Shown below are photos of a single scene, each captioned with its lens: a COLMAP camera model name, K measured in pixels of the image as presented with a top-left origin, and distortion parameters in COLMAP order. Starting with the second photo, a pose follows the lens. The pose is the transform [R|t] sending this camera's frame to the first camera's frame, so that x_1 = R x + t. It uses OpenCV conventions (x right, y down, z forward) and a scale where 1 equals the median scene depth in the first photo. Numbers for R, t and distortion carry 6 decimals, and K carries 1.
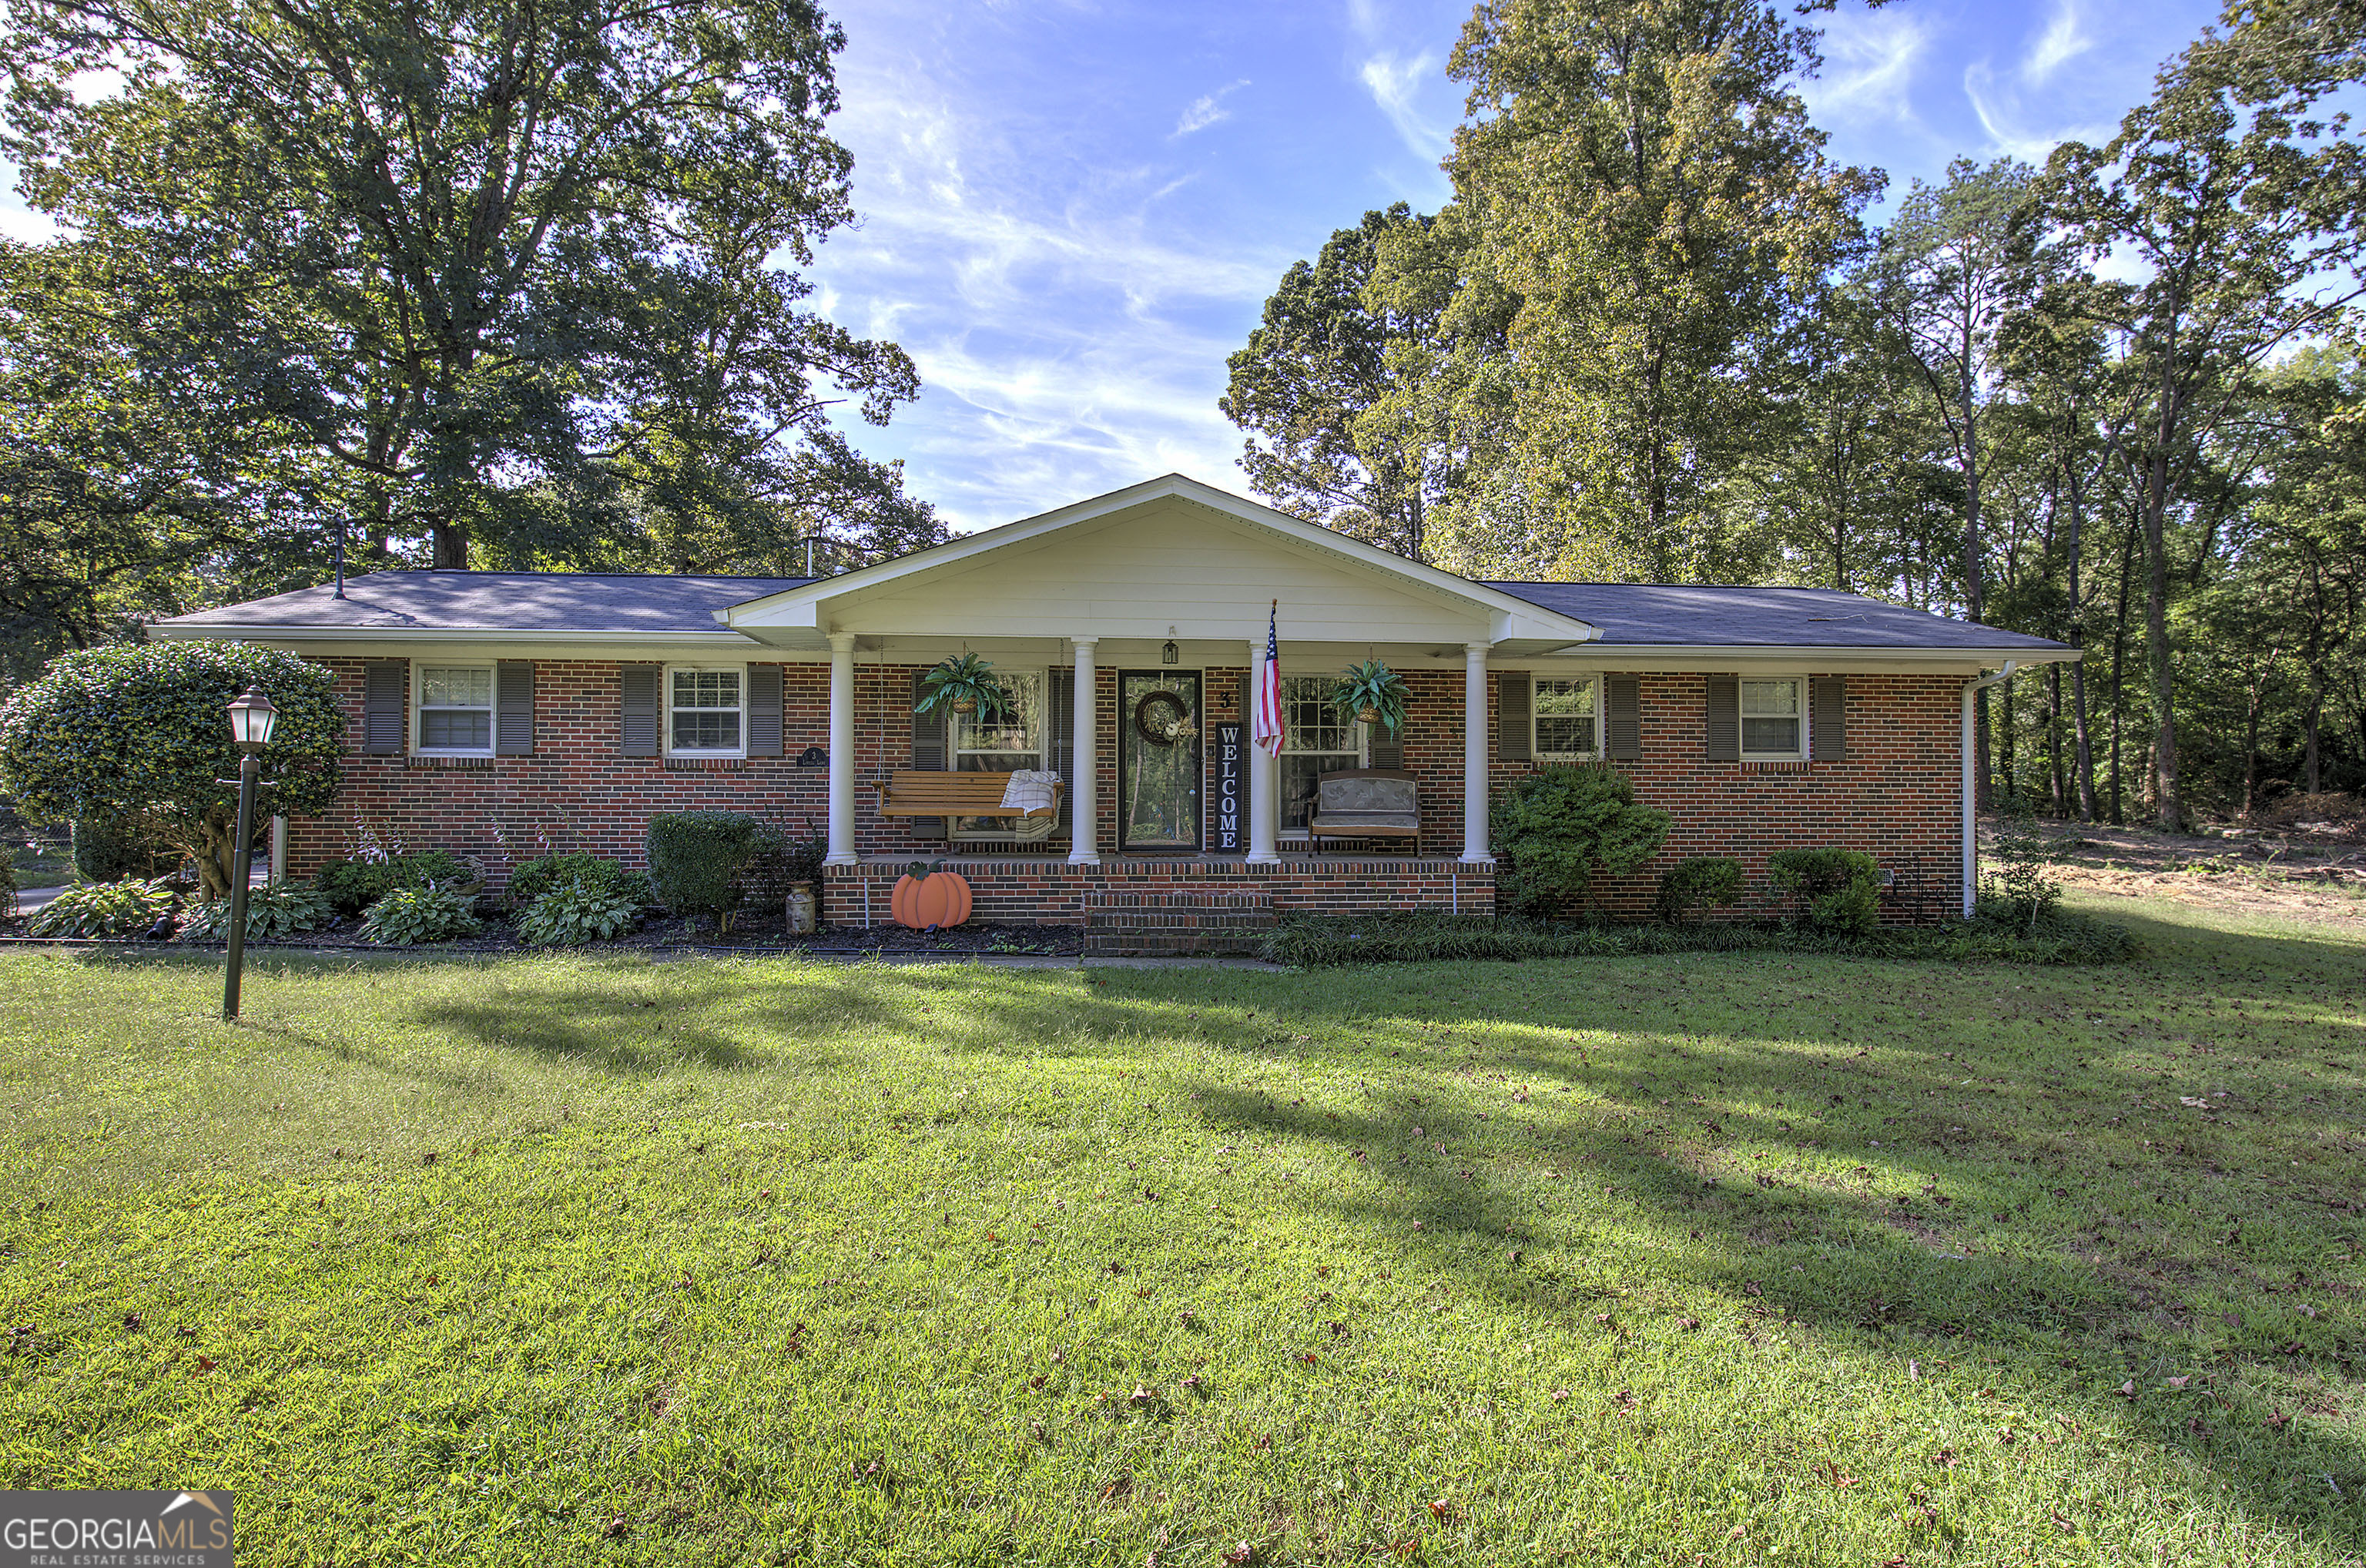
lens RADIAL K [[1165.8, 0, 1176.1], [0, 1165.8, 775.6], [0, 0, 1]] dist [0.000808, -0.000119]
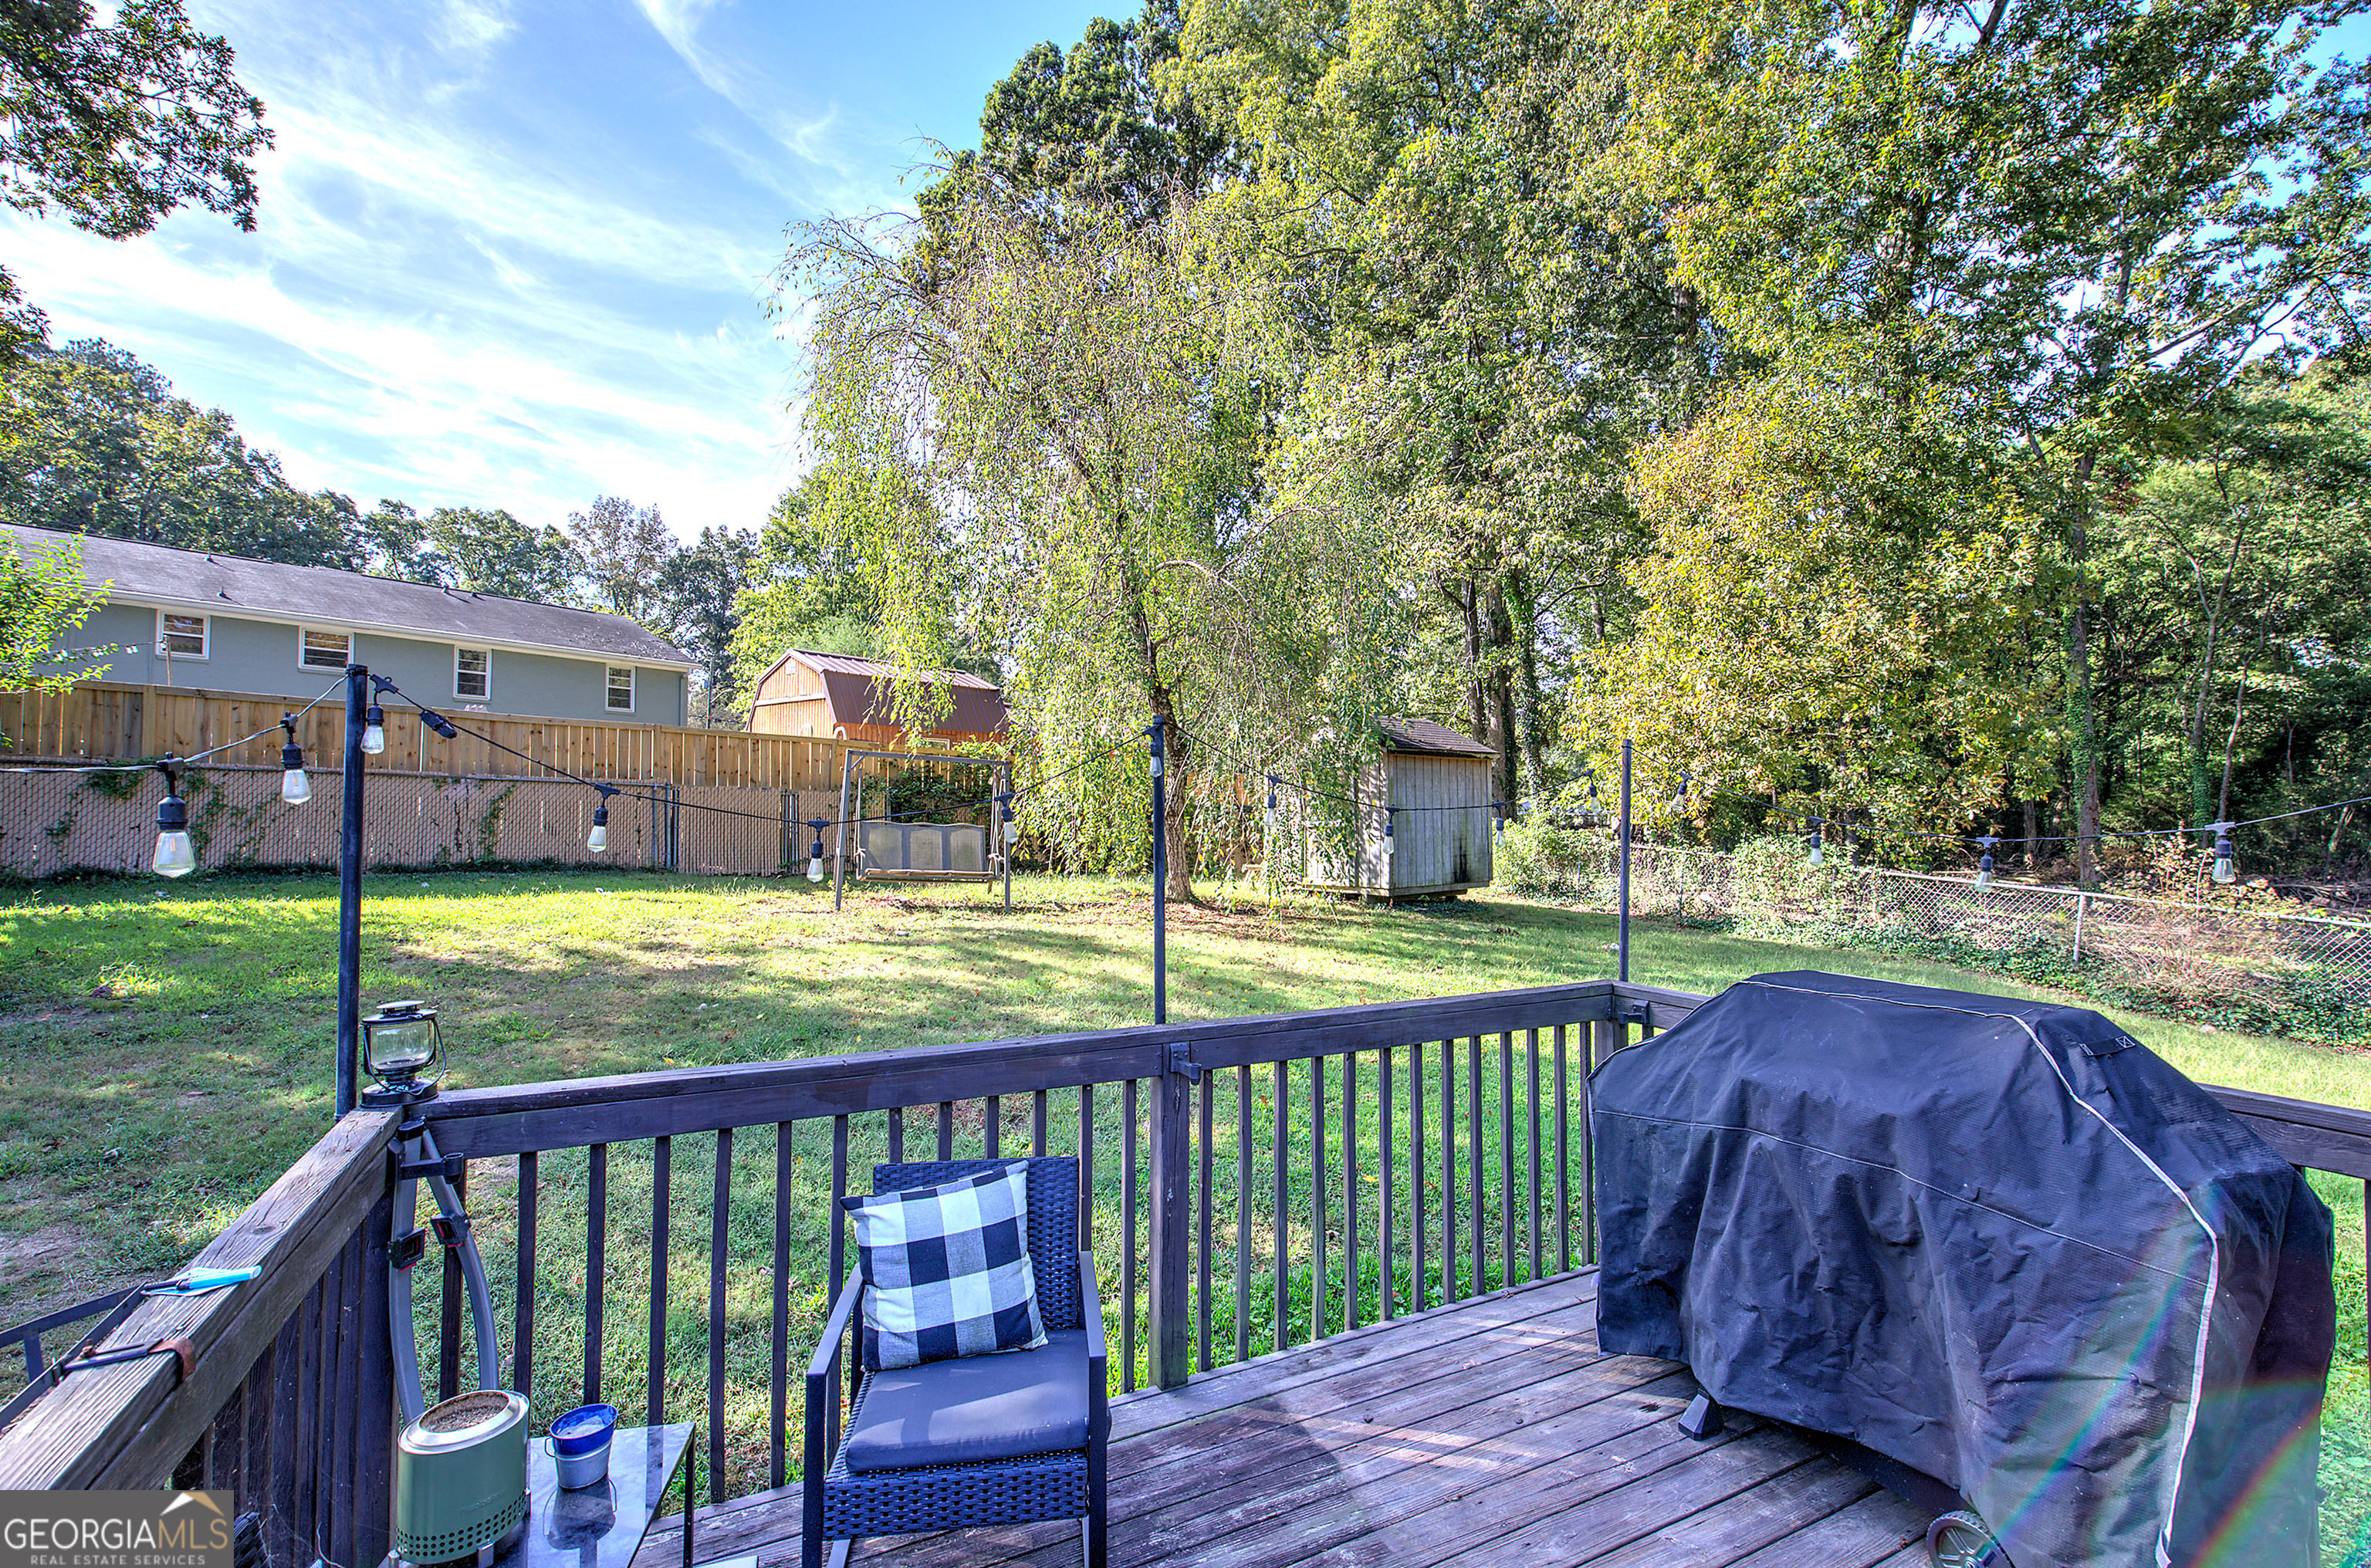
lens RADIAL K [[1015.8, 0, 1182.4], [0, 1015.8, 772.4], [0, 0, 1]] dist [-0.002741, -0.000083]
pose [[0.936714, 0.019013, 0.349579, -0.023422], [-0.007312, 0.999369, -0.034761, -0.016796], [-0.350020, 0.030005, 0.936262, 0.748225]]
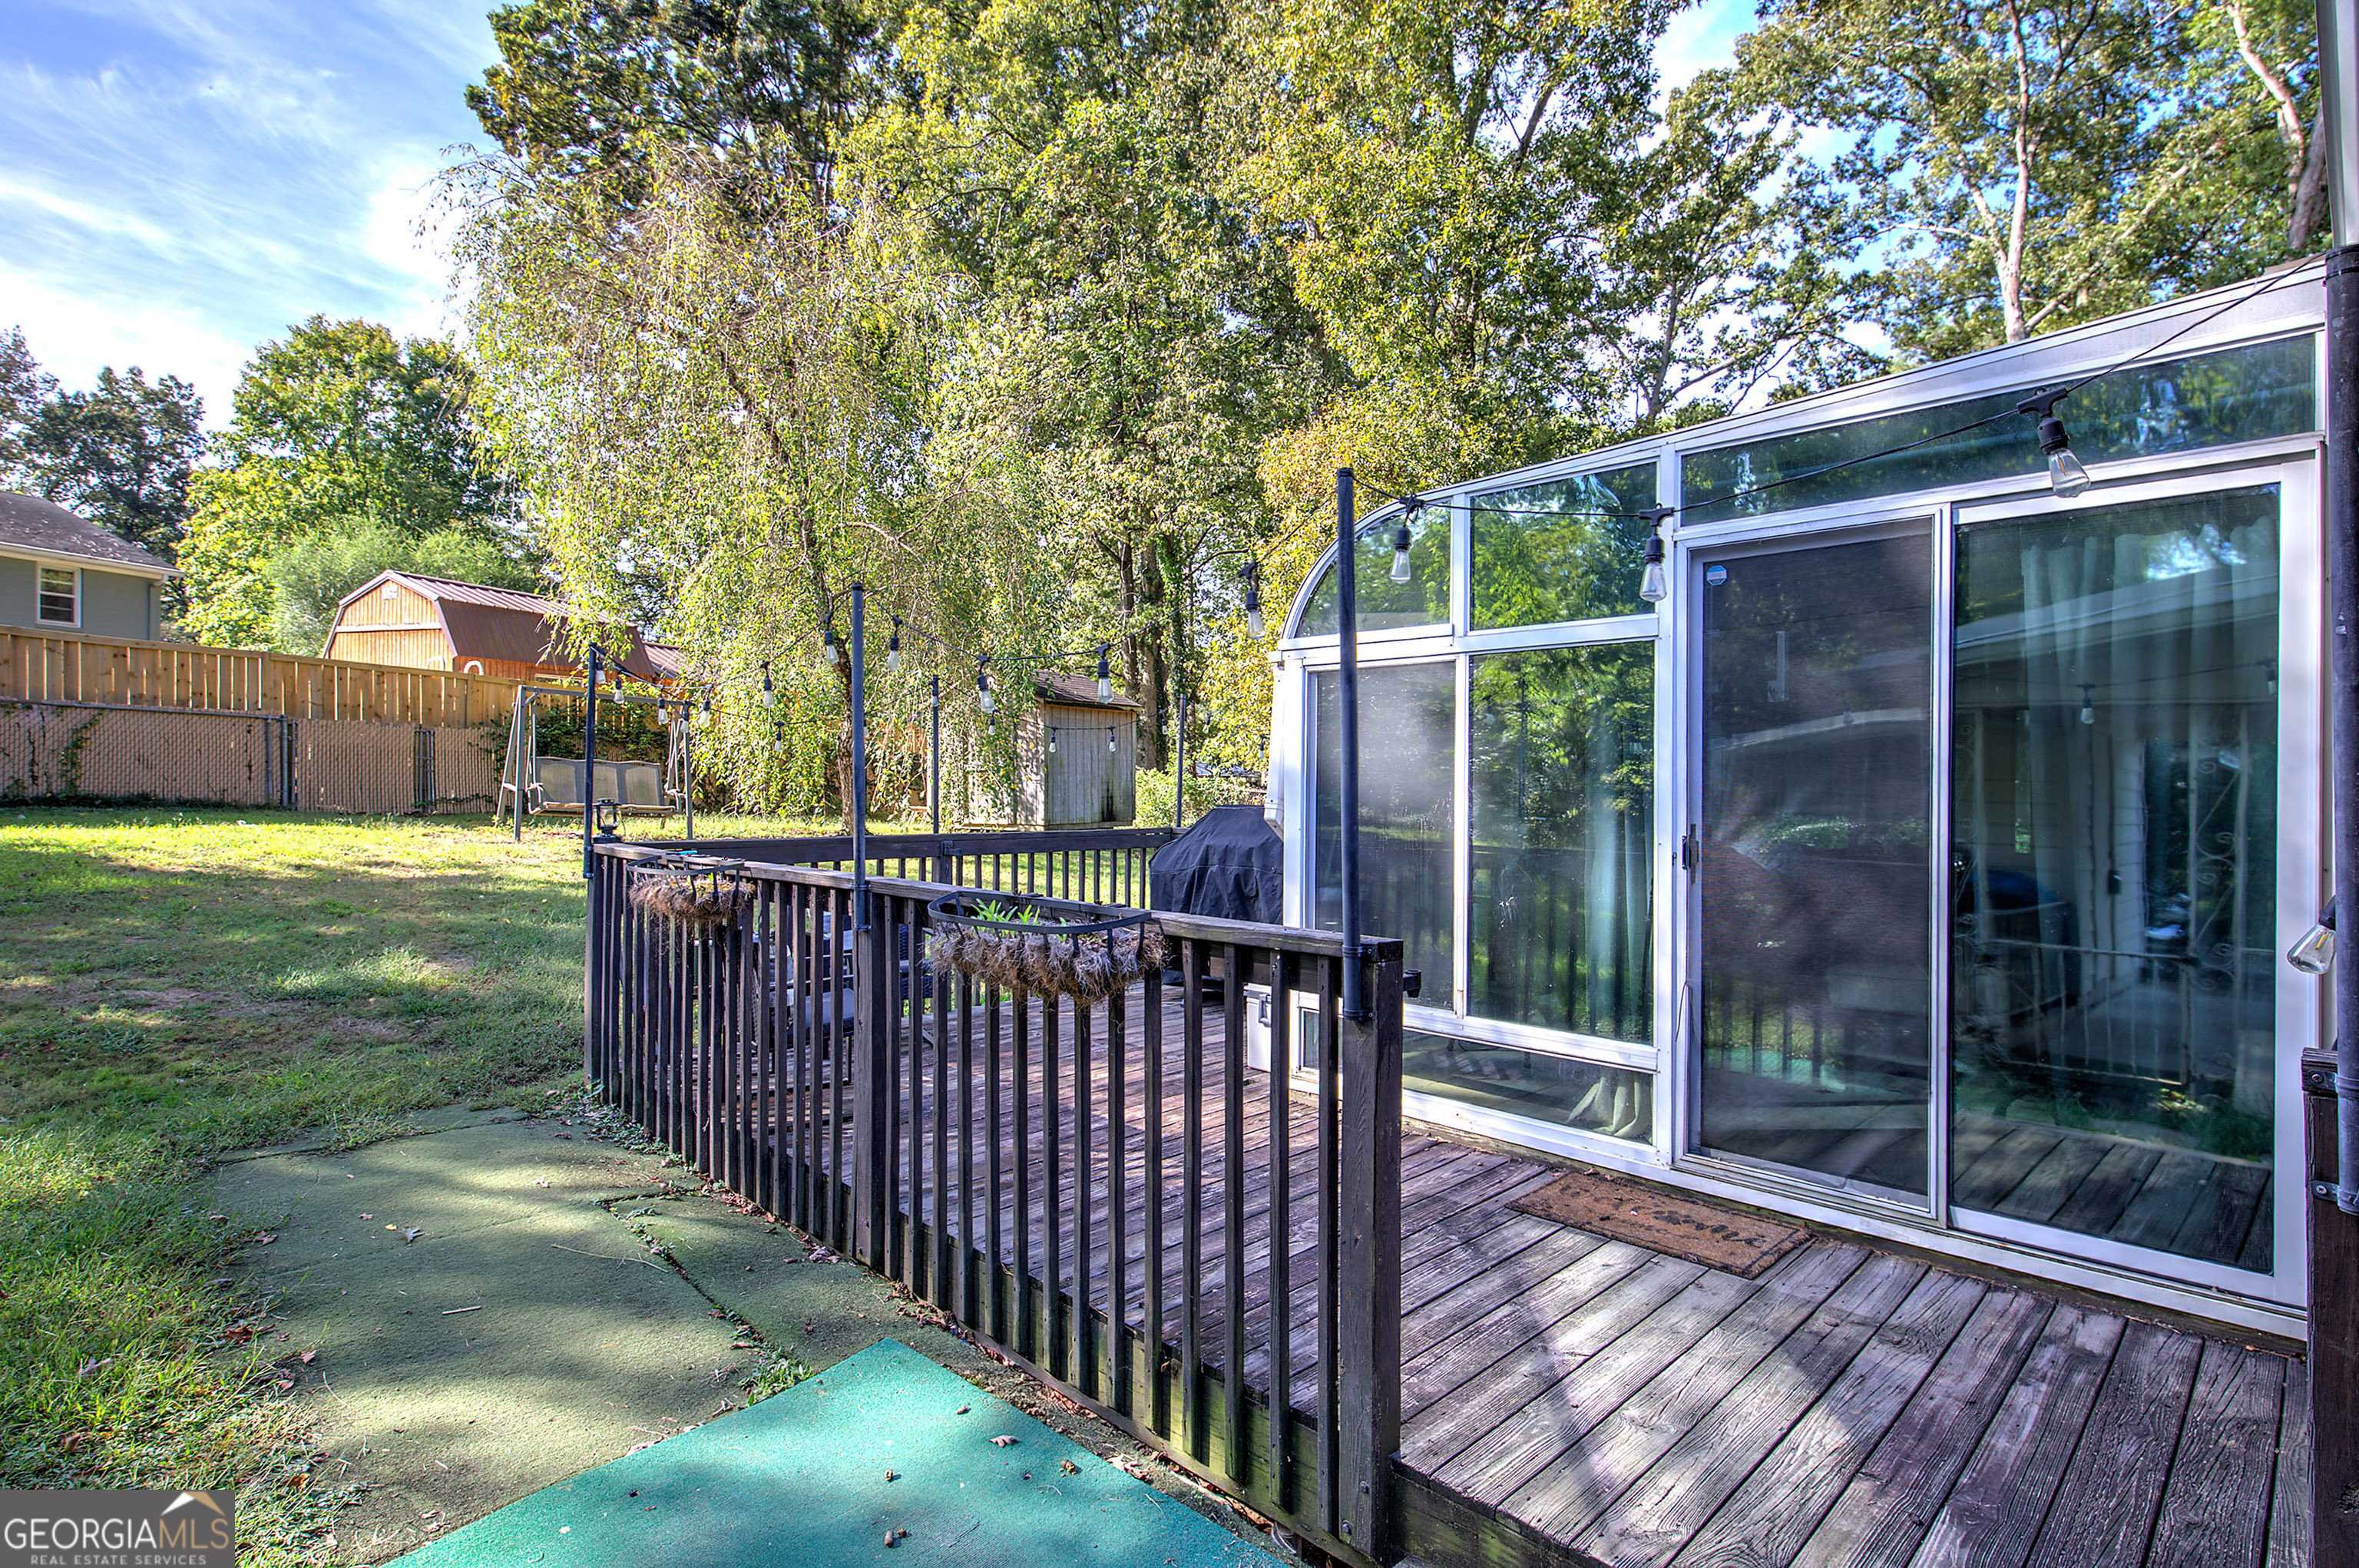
lens RADIAL K [[1169.1, 0, 1182.1], [0, 1169.1, 762.5], [0, 0, 1]] dist [0.001744, 0.000301]
pose [[0.778100, 0.017843, 0.627887, -0.086455], [-0.015240, 0.999838, -0.009526, -0.008602], [-0.627956, -0.002157, 0.778246, 0.651685]]
